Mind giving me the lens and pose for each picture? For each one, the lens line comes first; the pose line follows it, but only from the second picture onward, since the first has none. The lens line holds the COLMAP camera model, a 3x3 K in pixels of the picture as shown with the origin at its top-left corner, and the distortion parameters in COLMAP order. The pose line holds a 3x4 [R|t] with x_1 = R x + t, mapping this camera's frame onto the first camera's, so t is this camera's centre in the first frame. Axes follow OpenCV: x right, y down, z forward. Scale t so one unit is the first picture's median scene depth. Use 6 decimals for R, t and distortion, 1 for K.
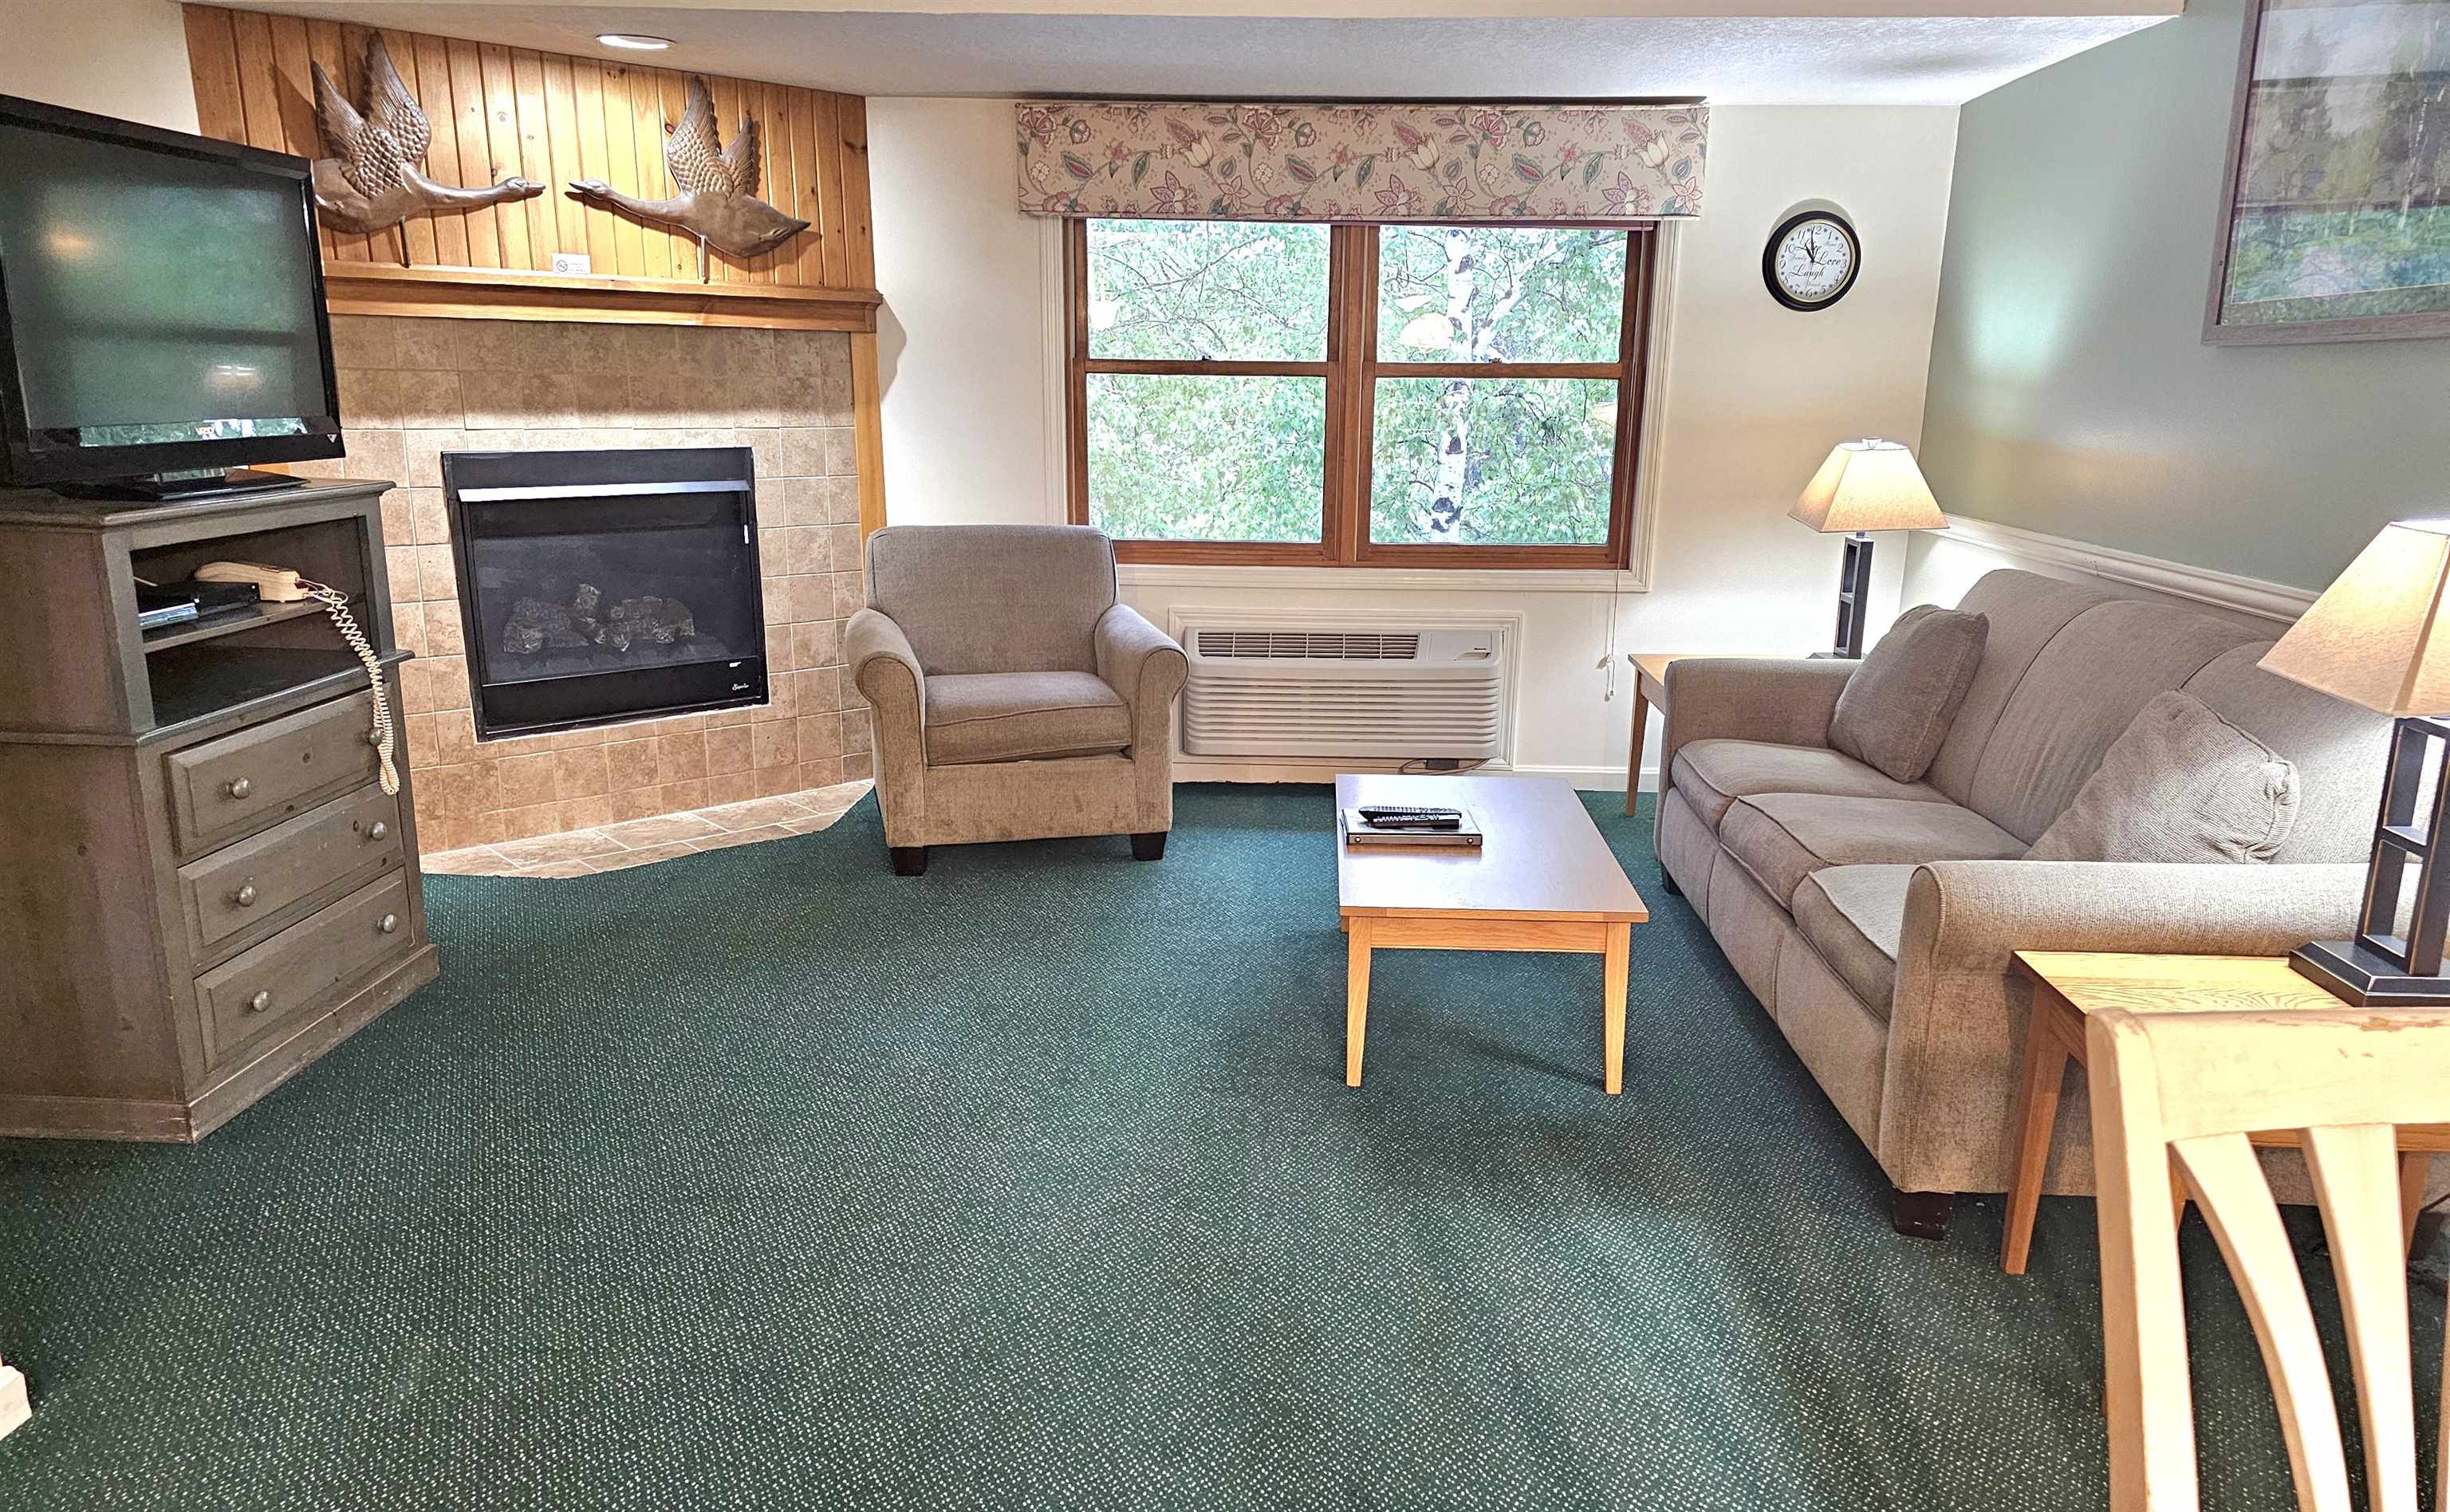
lens RADIAL K [[1632.1, 0, 1252.9], [0, 1632.1, 788.9], [0, 0, 1]] dist [0.056920, -0.005549]
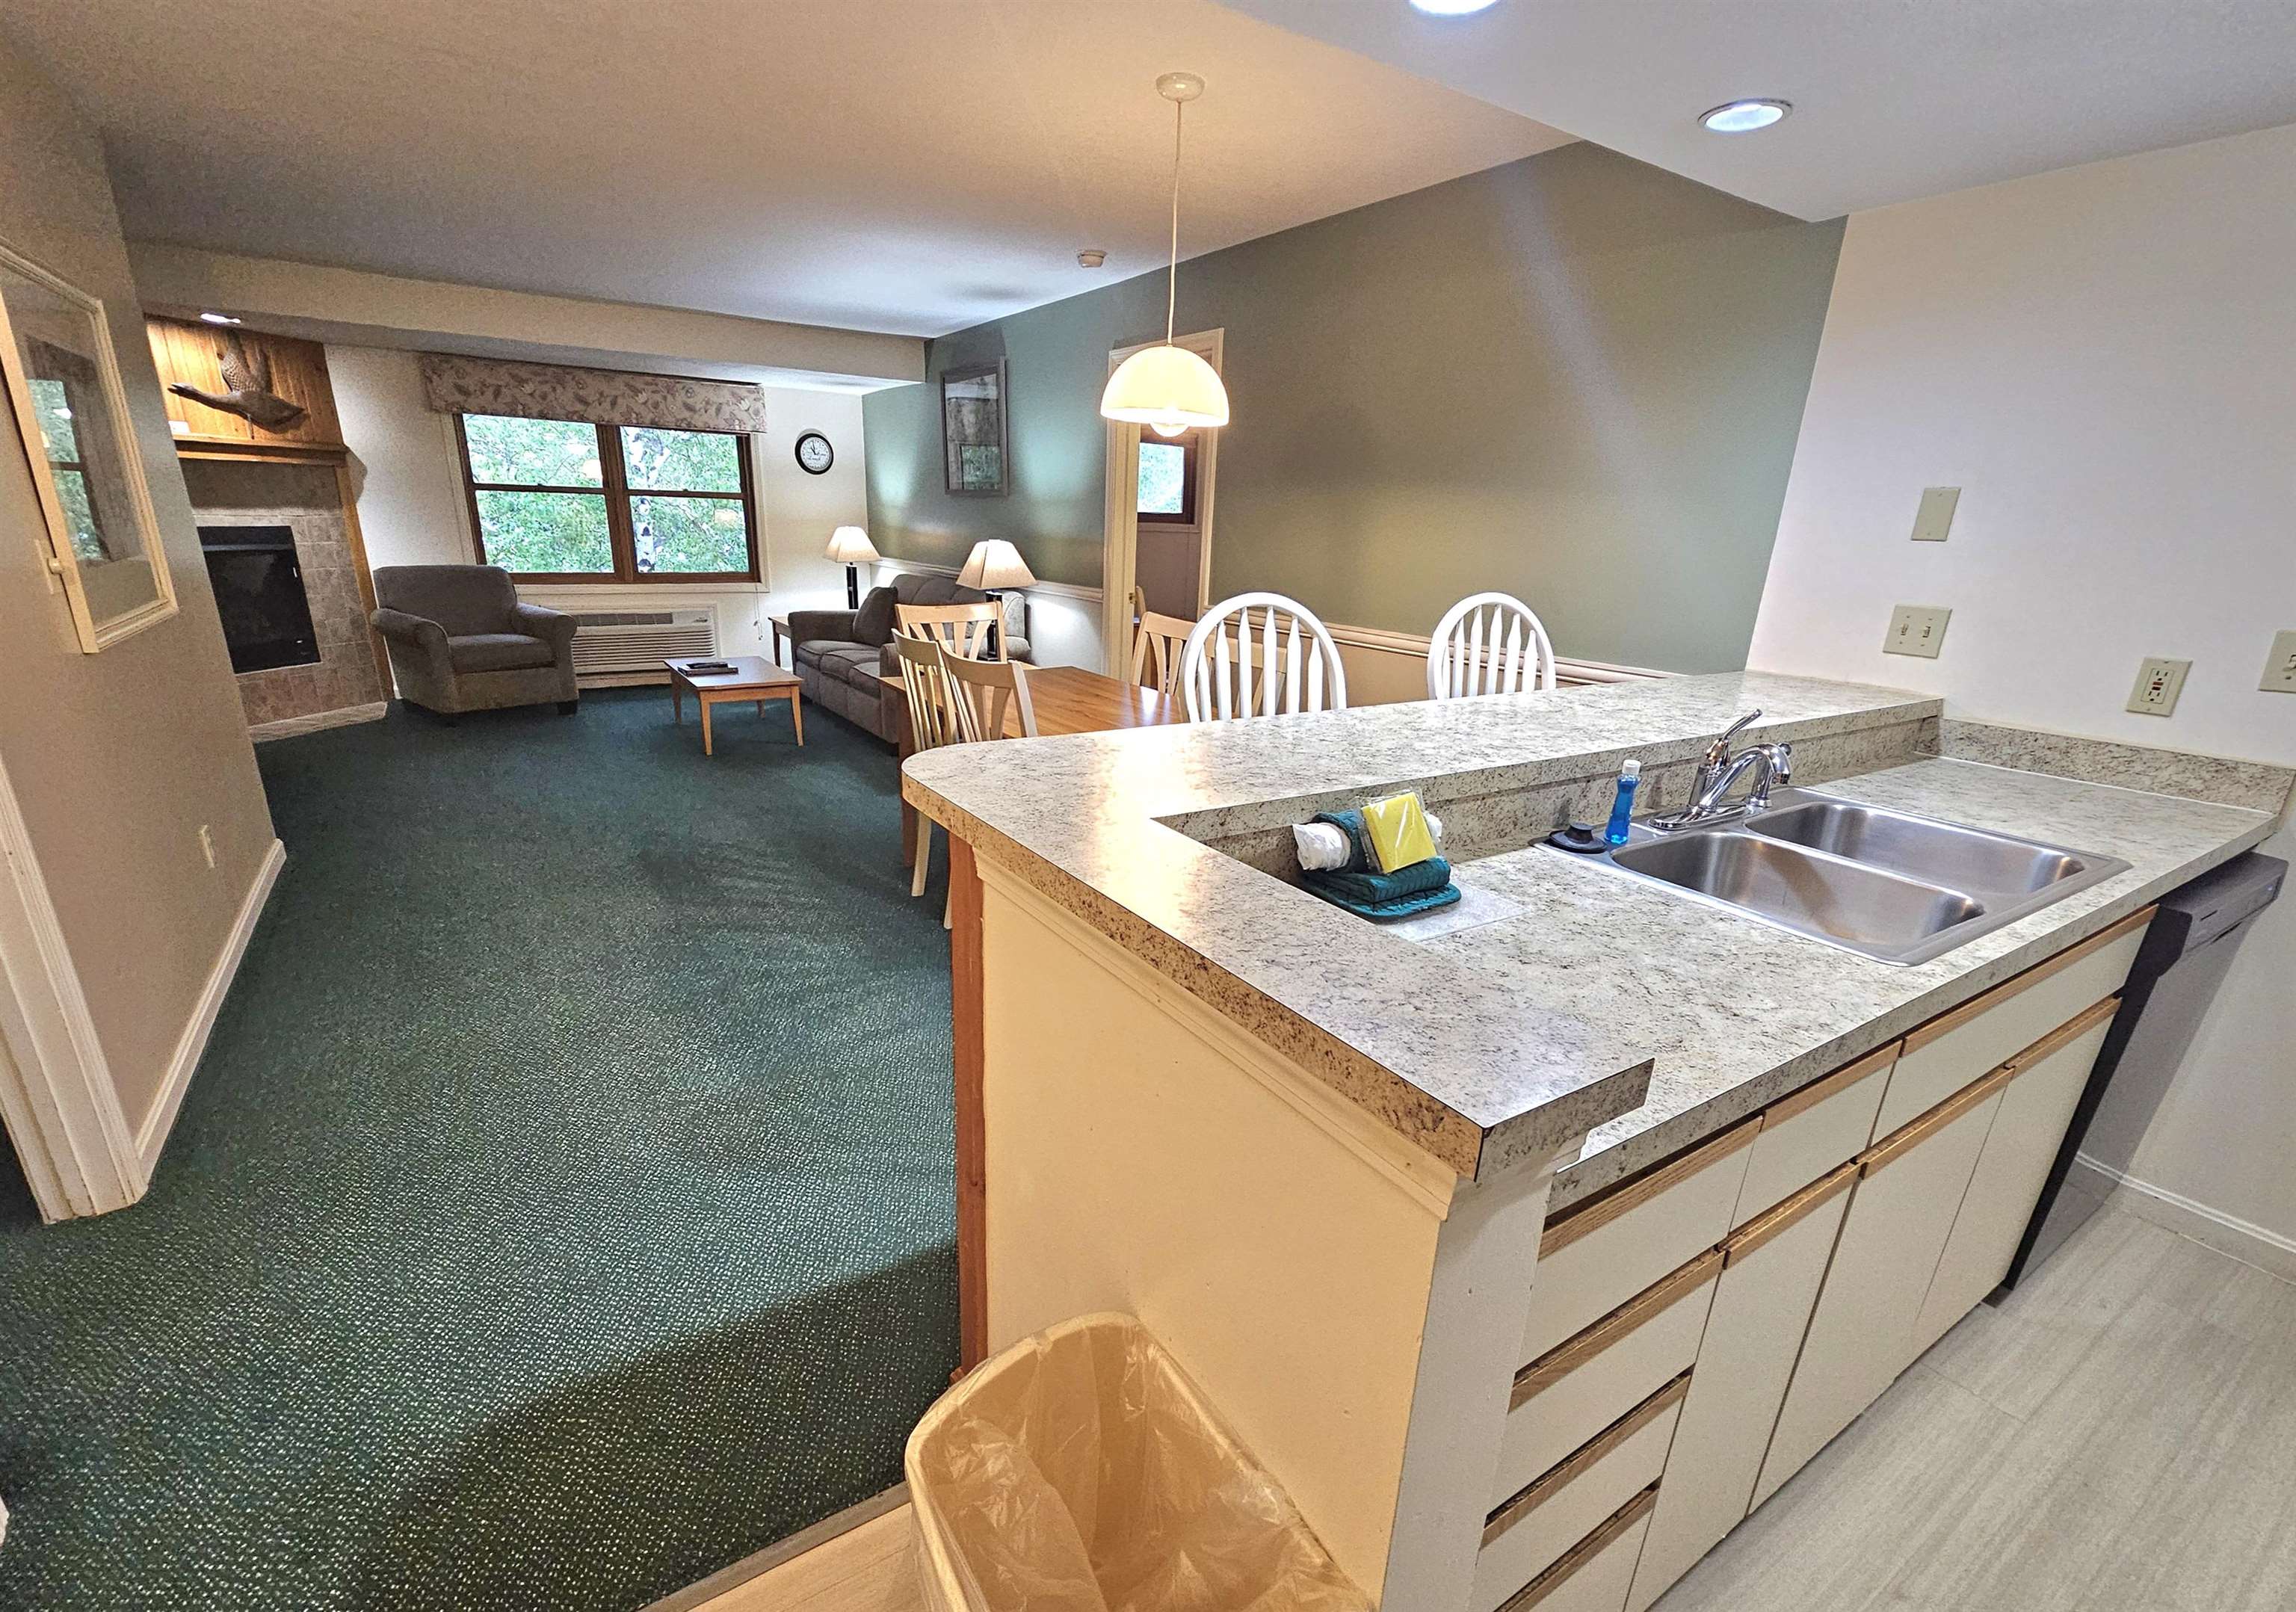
lens RADIAL K [[999.1, 0, 1128.1], [0, 999.1, 862.1], [0, 0, 1]] dist [-0.001039, 0.000313]
pose [[0.819012, -0.174379, 0.546636, -0.213442], [0.118060, 0.983530, 0.136863, 0.141041], [-0.561499, -0.047557, 0.826110, -0.560336]]
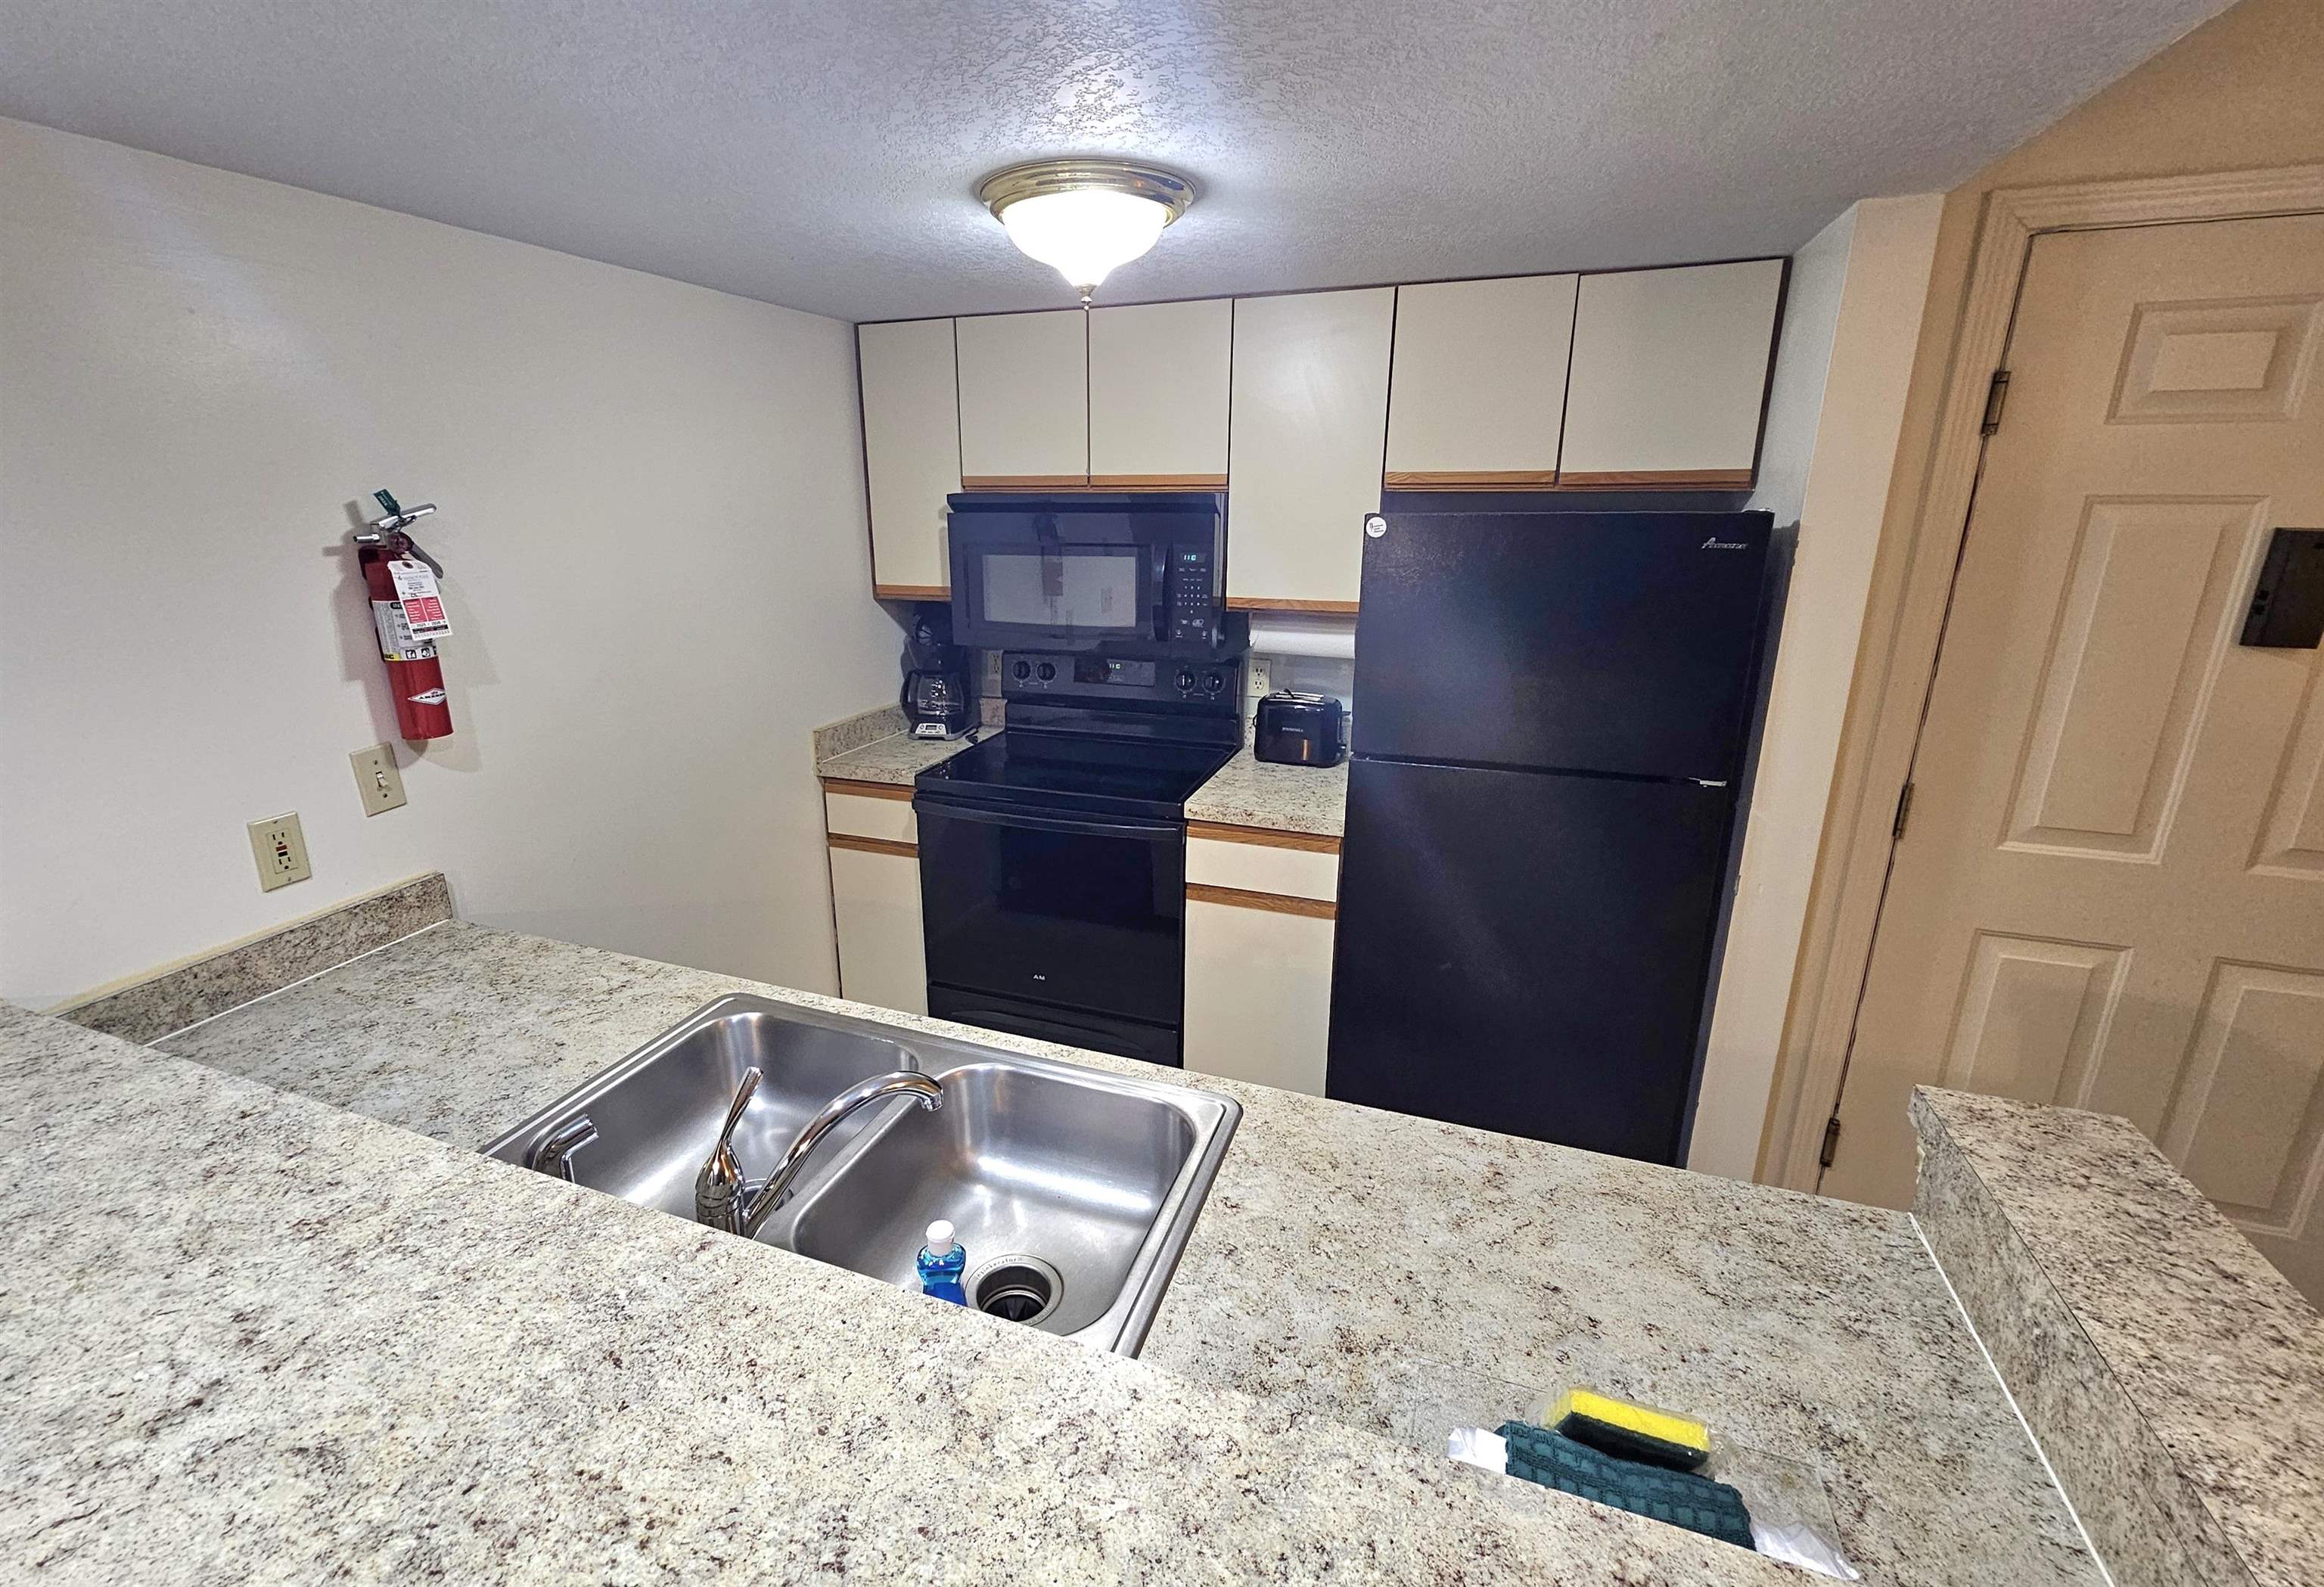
lens RADIAL K [[999.8, 0, 1107.0], [0, 999.8, 783.4], [0, 0, 1]] dist [-0.001355, 0.000357]
pose [[-0.947068, -0.095299, 0.306563, 0.018750], [0.074728, 0.863252, 0.499210, 0.020607], [-0.312215, 0.495695, -0.810437, -0.296196]]
